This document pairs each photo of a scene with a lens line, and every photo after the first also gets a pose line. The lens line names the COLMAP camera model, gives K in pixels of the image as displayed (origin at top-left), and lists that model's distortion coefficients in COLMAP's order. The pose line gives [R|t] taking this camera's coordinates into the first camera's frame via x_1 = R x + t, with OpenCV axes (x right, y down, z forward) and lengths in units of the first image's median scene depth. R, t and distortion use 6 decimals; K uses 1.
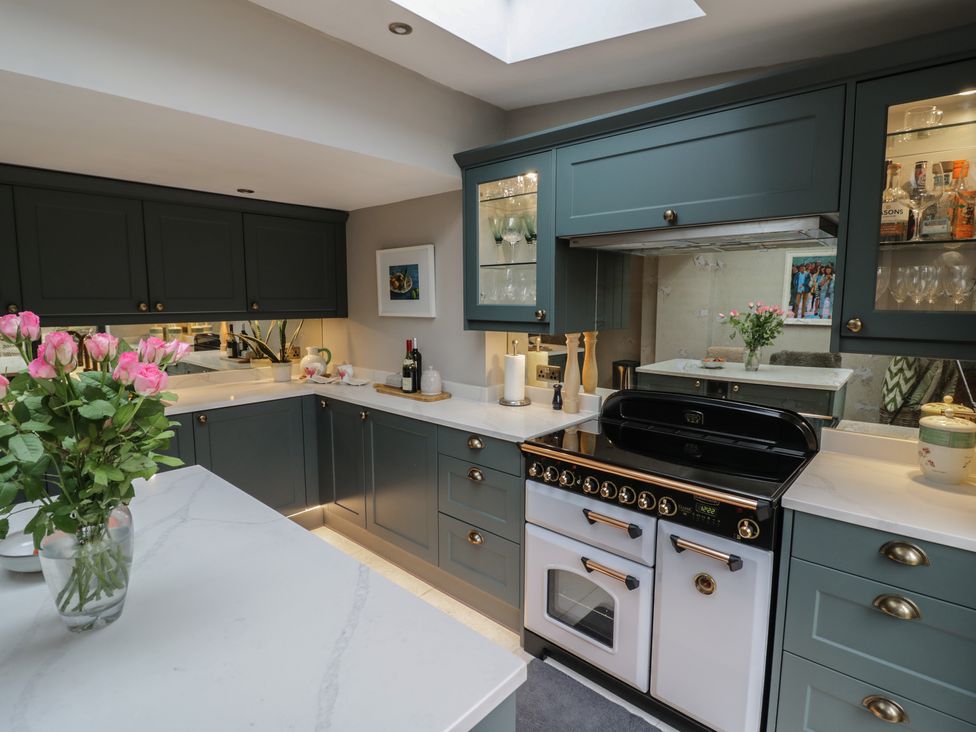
lens RADIAL K [[518.2, 0, 496.8], [0, 518.2, 358.2], [0, 0, 1]] dist [-0.002137, -0.011405]
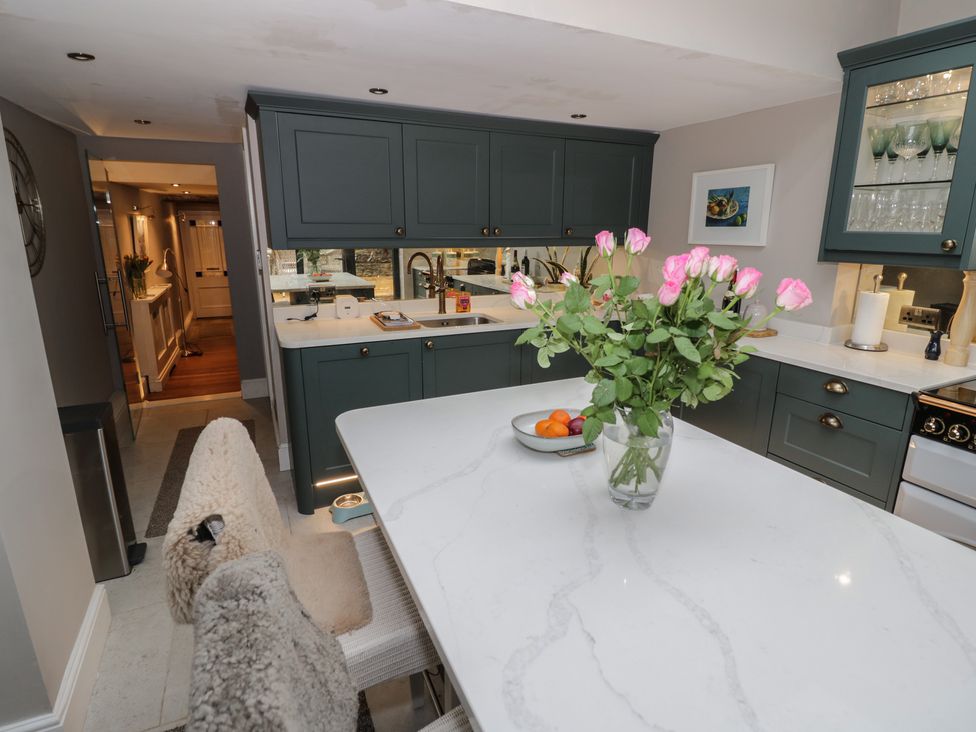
lens RADIAL K [[518.2, 0, 487.6], [0, 518.2, 361.5], [0, 0, 1]] dist [-0.002137, -0.011405]
pose [[0.917266, 0.101778, -0.385052, -0.212826], [-0.047827, 0.987949, 0.147203, 0.011955], [0.395394, -0.116609, 0.911080, -0.055295]]
